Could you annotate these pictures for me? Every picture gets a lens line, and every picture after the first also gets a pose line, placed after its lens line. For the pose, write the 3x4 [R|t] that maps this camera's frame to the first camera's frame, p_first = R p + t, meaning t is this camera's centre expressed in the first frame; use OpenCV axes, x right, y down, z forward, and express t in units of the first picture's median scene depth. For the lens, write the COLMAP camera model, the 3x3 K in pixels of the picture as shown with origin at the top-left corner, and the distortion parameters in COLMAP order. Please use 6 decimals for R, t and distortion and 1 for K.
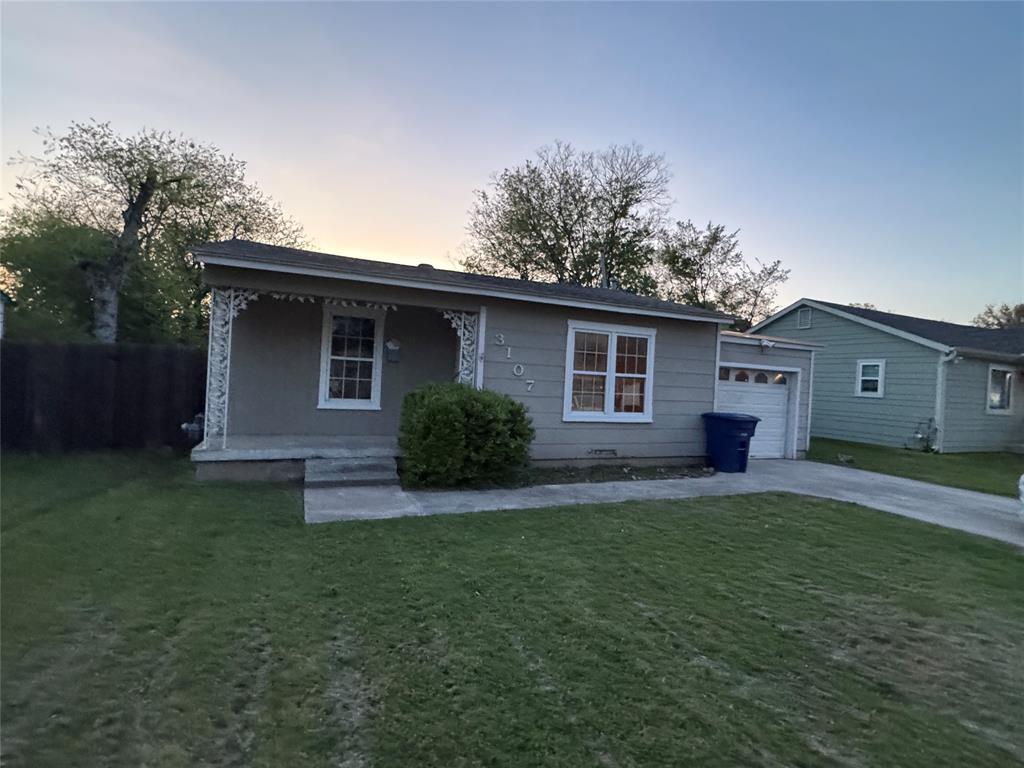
lens RADIAL K [[502.3, 0, 516.1], [0, 502.3, 384.5], [0, 0, 1]] dist [-0.000434, 0.004432]
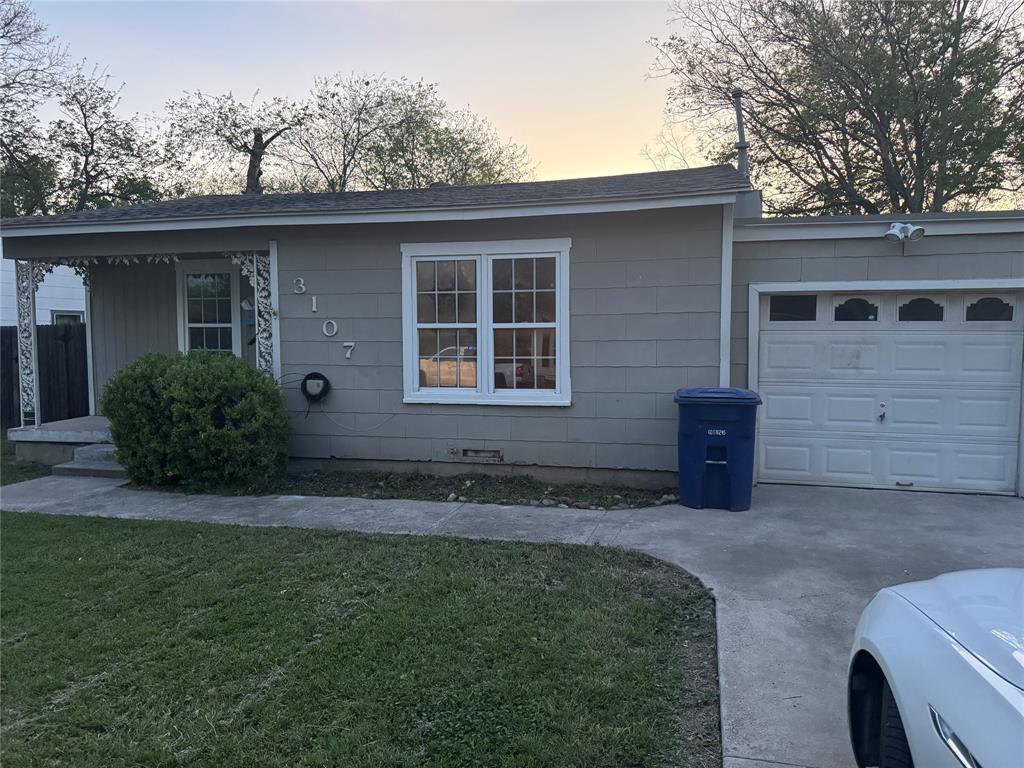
lens RADIAL K [[720.4, 0, 517.6], [0, 720.4, 388.9], [0, 0, 1]] dist [0.062233, -0.055409]
pose [[0.798366, -0.006761, -0.602135, 0.737226], [0.036156, 0.998671, 0.036725, 0.024813], [0.601087, -0.051091, 0.797549, 0.330665]]
